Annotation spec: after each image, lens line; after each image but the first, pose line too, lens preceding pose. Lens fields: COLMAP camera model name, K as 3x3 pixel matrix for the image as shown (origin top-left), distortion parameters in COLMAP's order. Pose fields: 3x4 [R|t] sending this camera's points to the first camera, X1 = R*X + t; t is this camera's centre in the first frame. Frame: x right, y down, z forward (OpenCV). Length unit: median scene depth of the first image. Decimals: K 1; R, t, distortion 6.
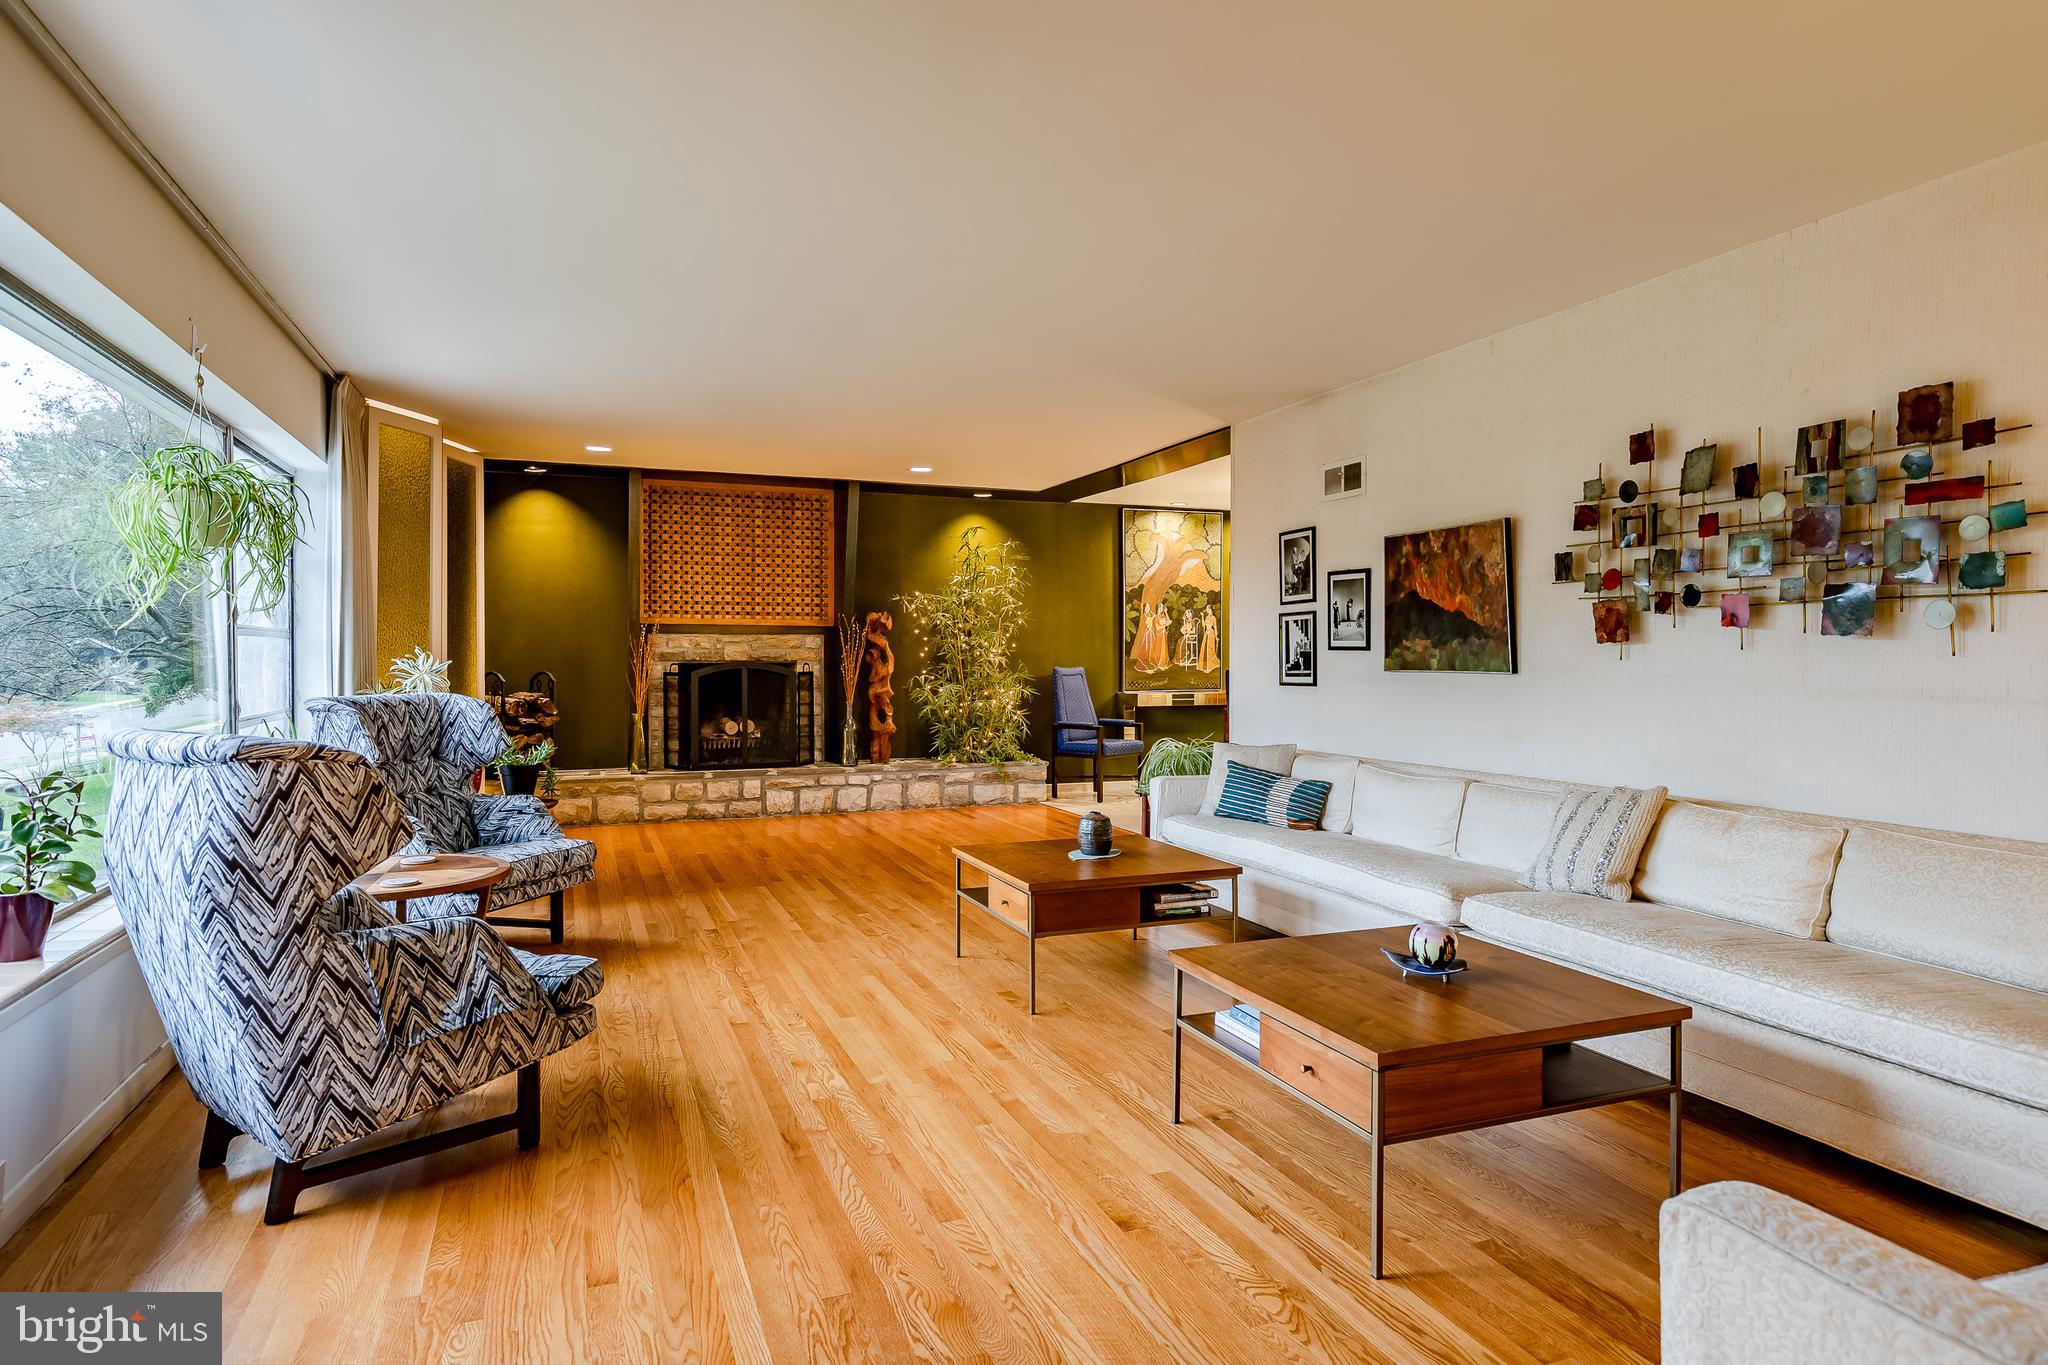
lens RADIAL K [[1129.4, 0, 1006.8], [0, 1129.4, 658.9], [0, 0, 1]] dist [0.000182, 0.000109]
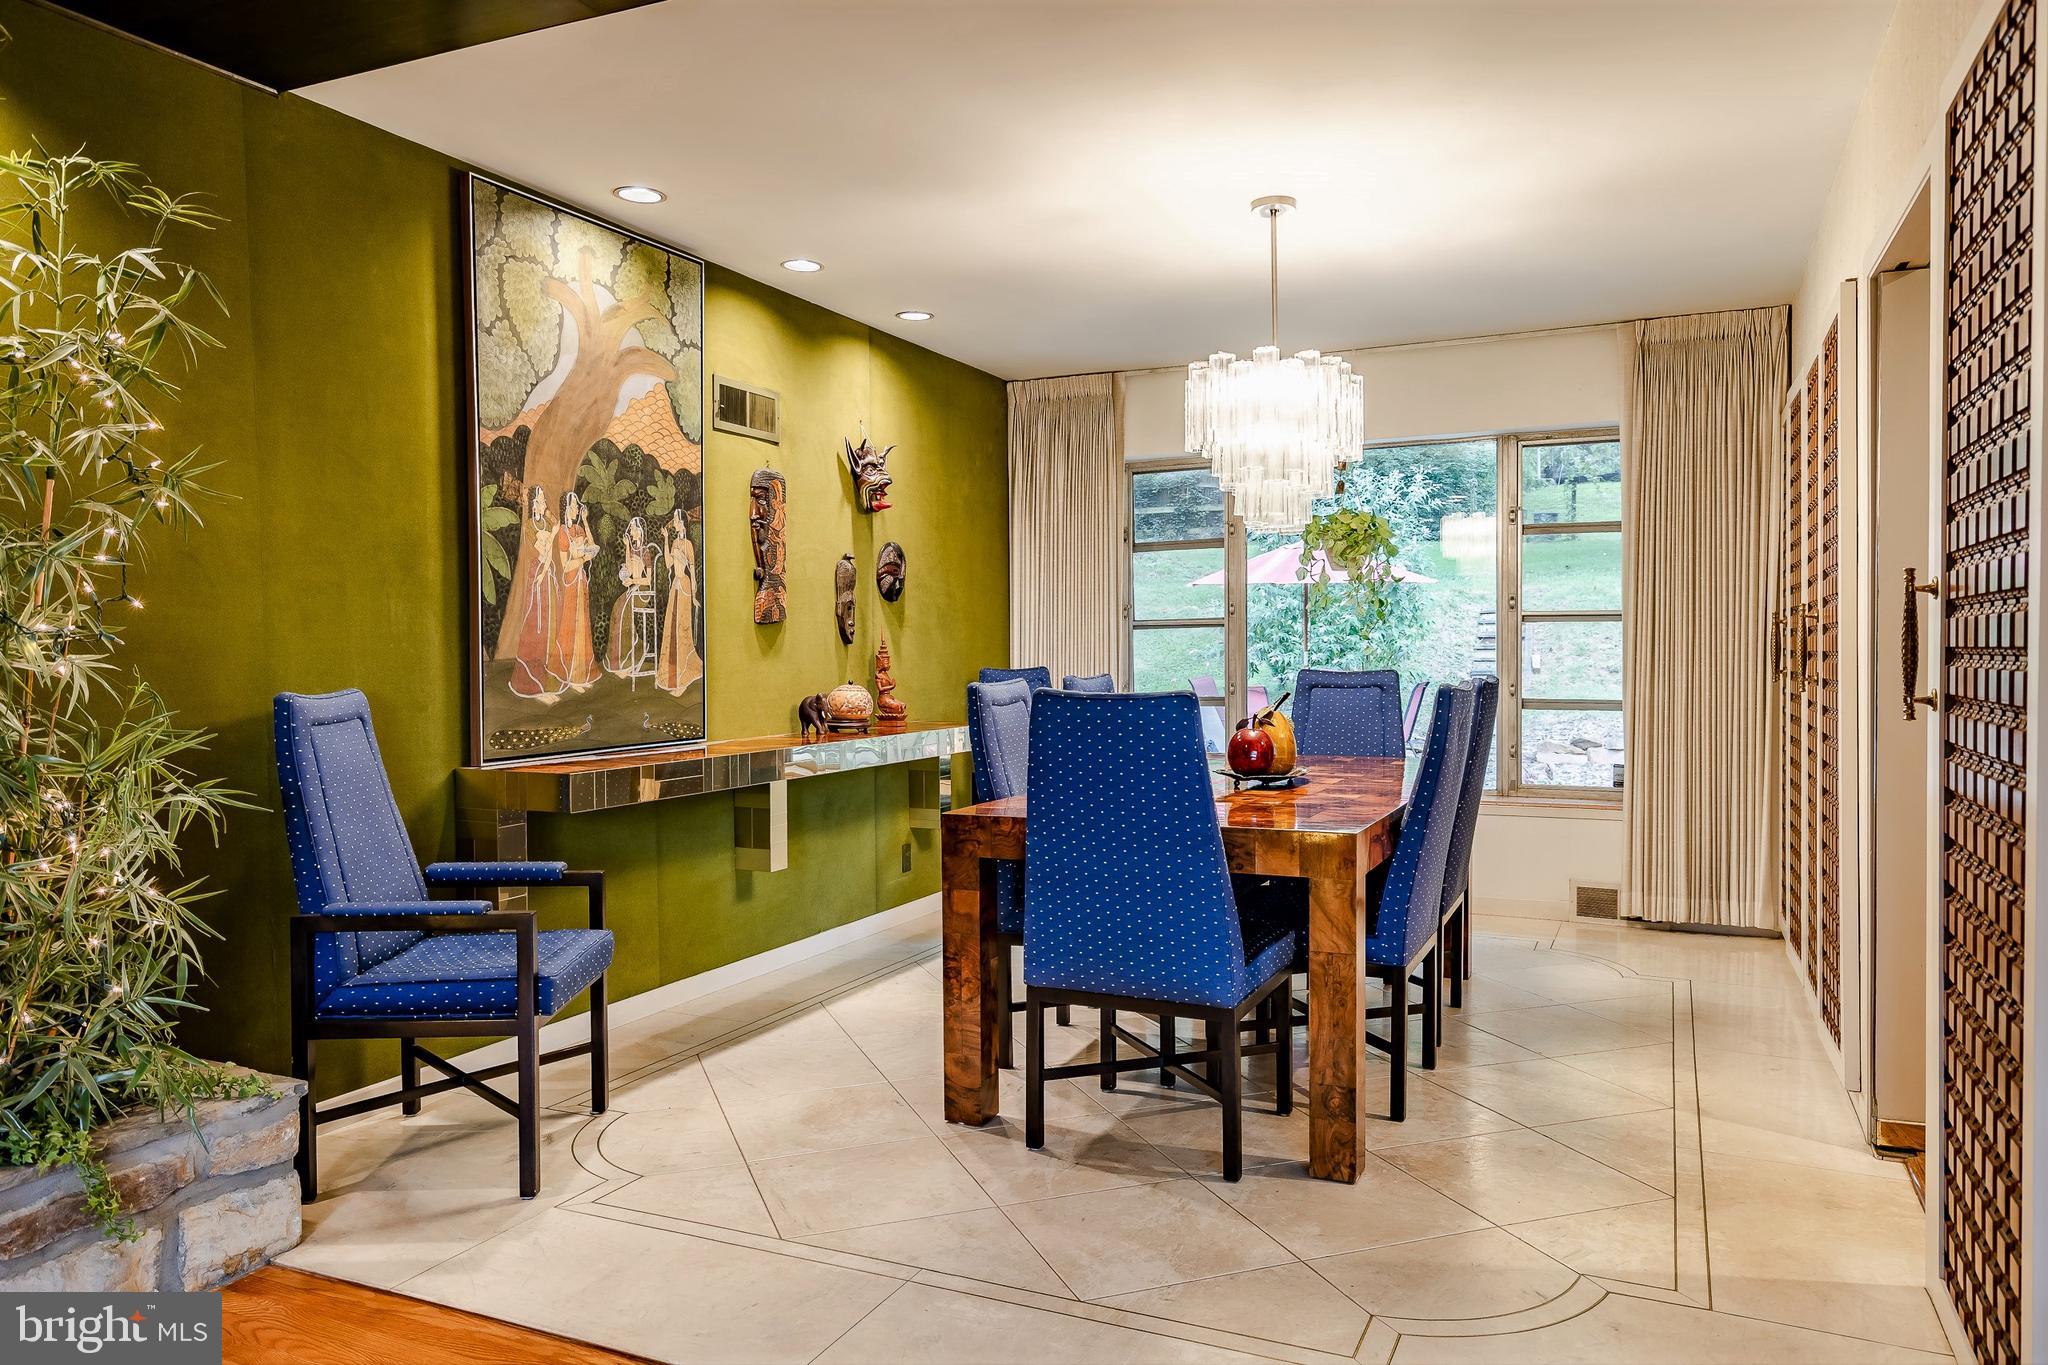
lens RADIAL K [[1384.5, 0, 1024.9], [0, 1384.5, 685.6], [0, 0, 1]] dist [0.008496, -0.004507]
pose [[0.718709, -0.022066, 0.694960, -0.060268], [0.005906, 0.999654, 0.025633, -0.001848], [-0.695285, -0.014318, 0.718591, 0.688884]]
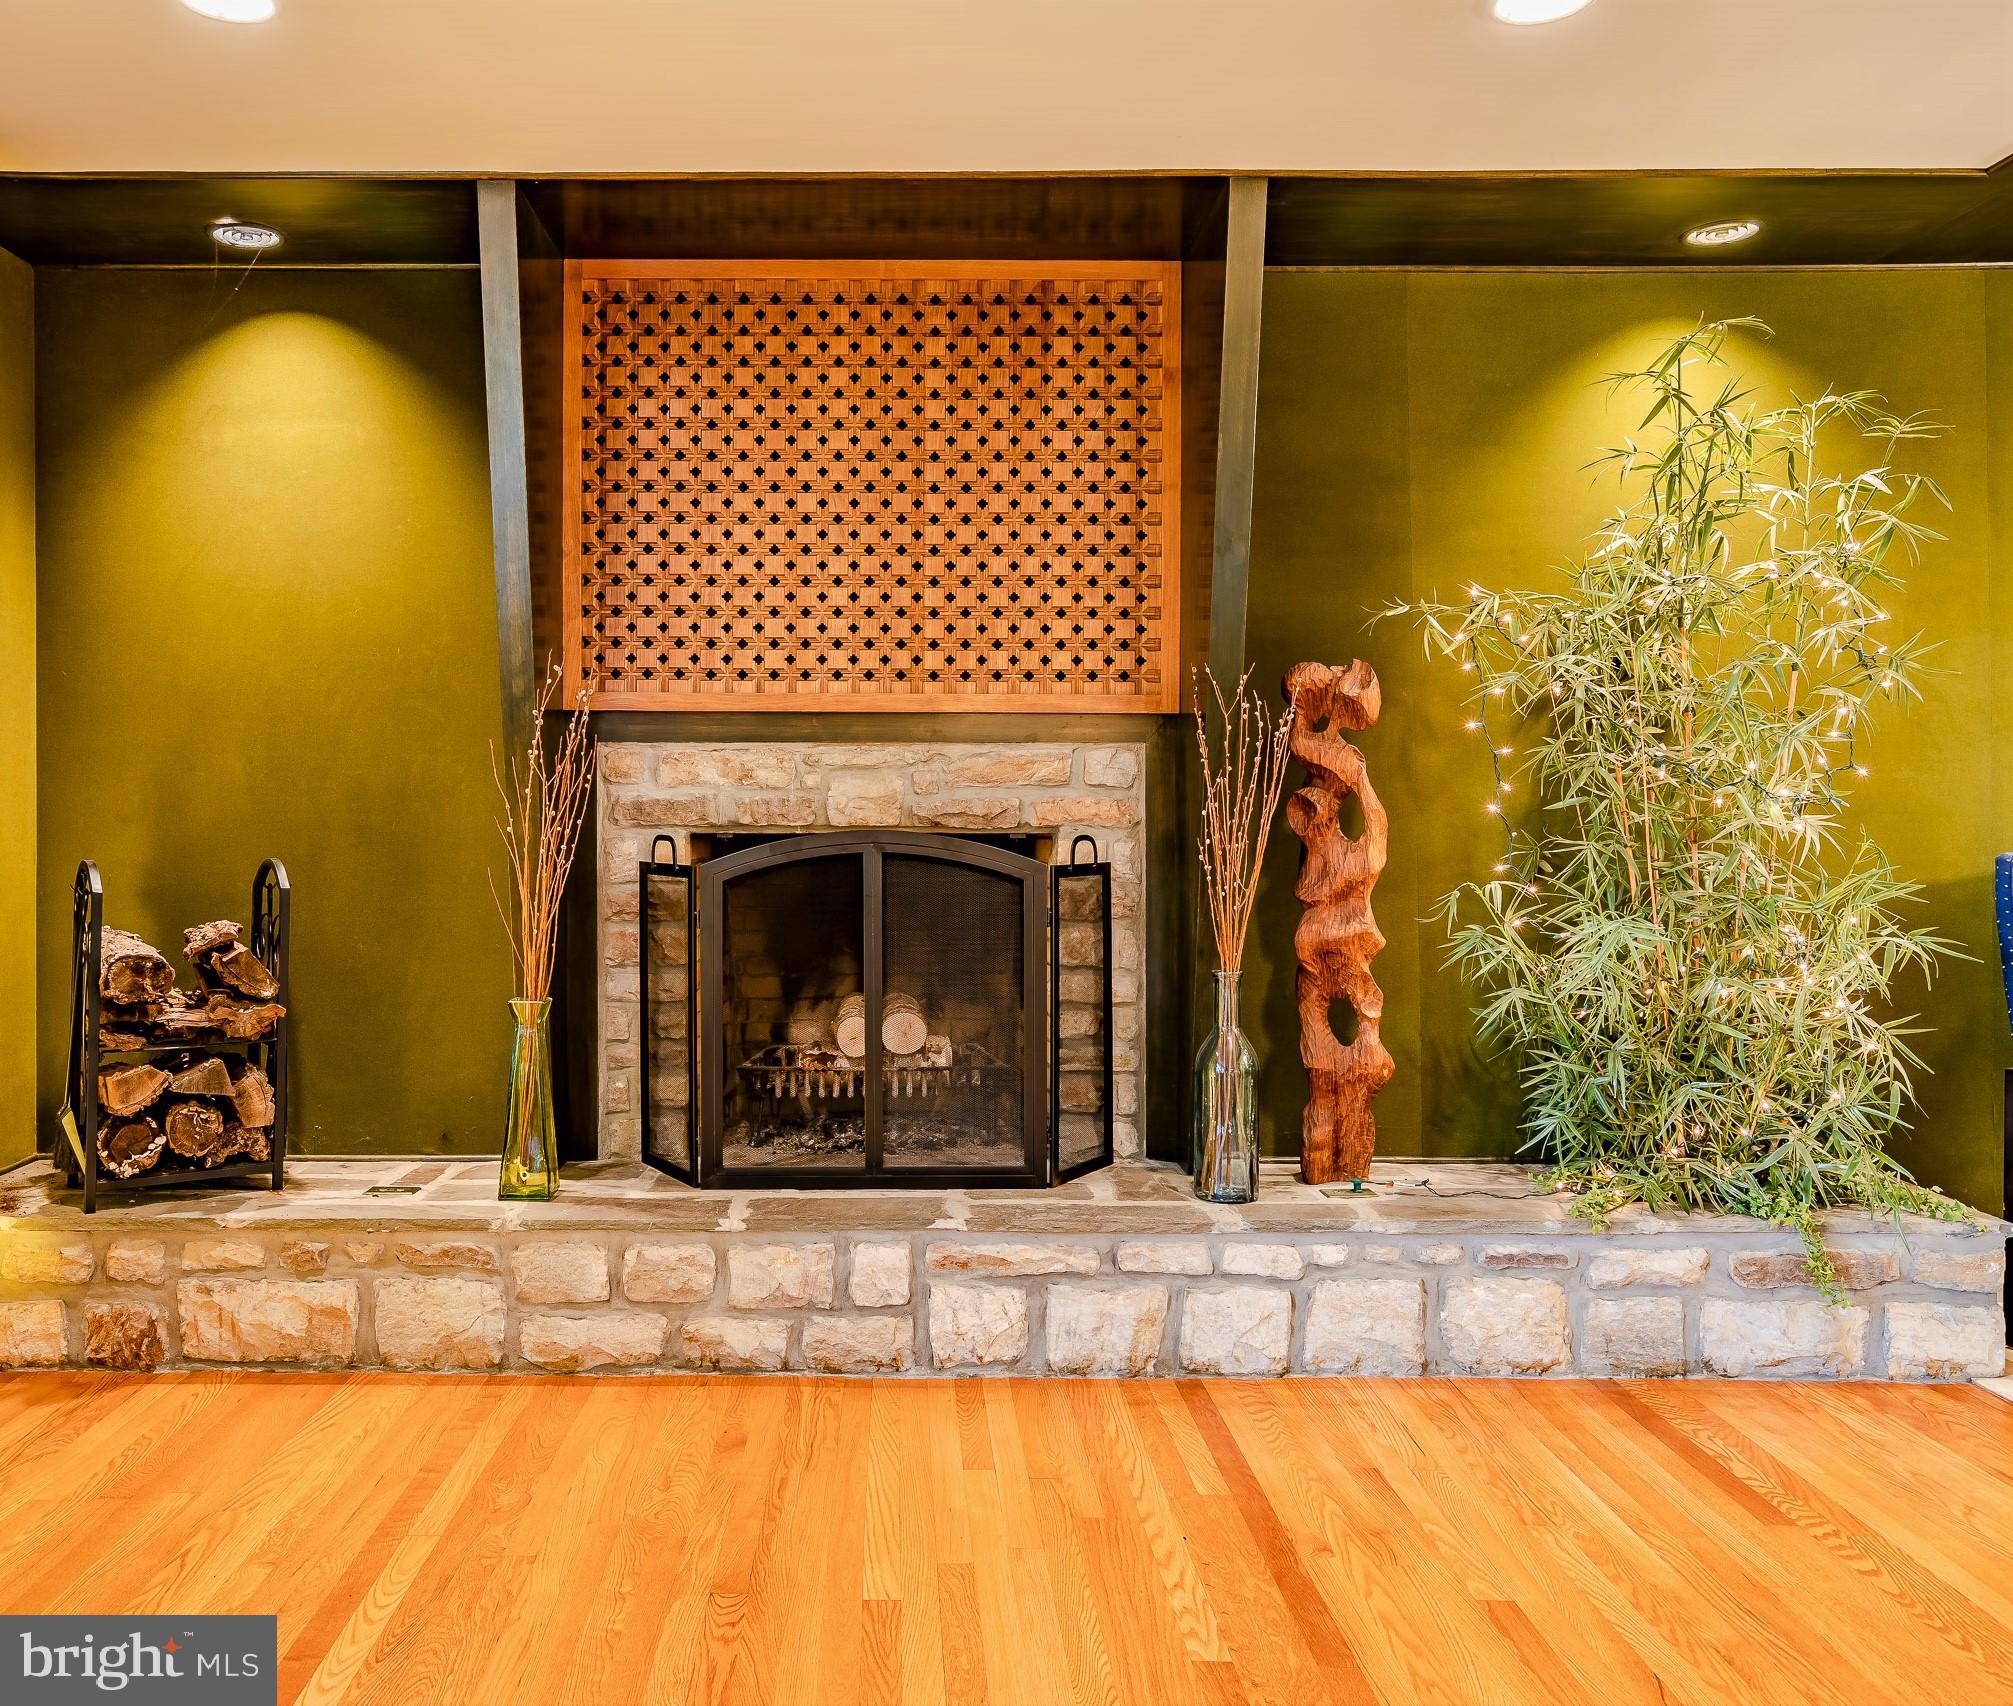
lens RADIAL K [[1575.4, 0, 892.0], [0, 1575.4, 815.7], [0, 0, 1]] dist [0.007510, 0.010913]
pose [[0.931773, 0.003171, -0.363027, -0.071865], [-0.002021, 0.999992, 0.003546, -0.002776], [0.363035, -0.002570, 0.931772, 0.581787]]
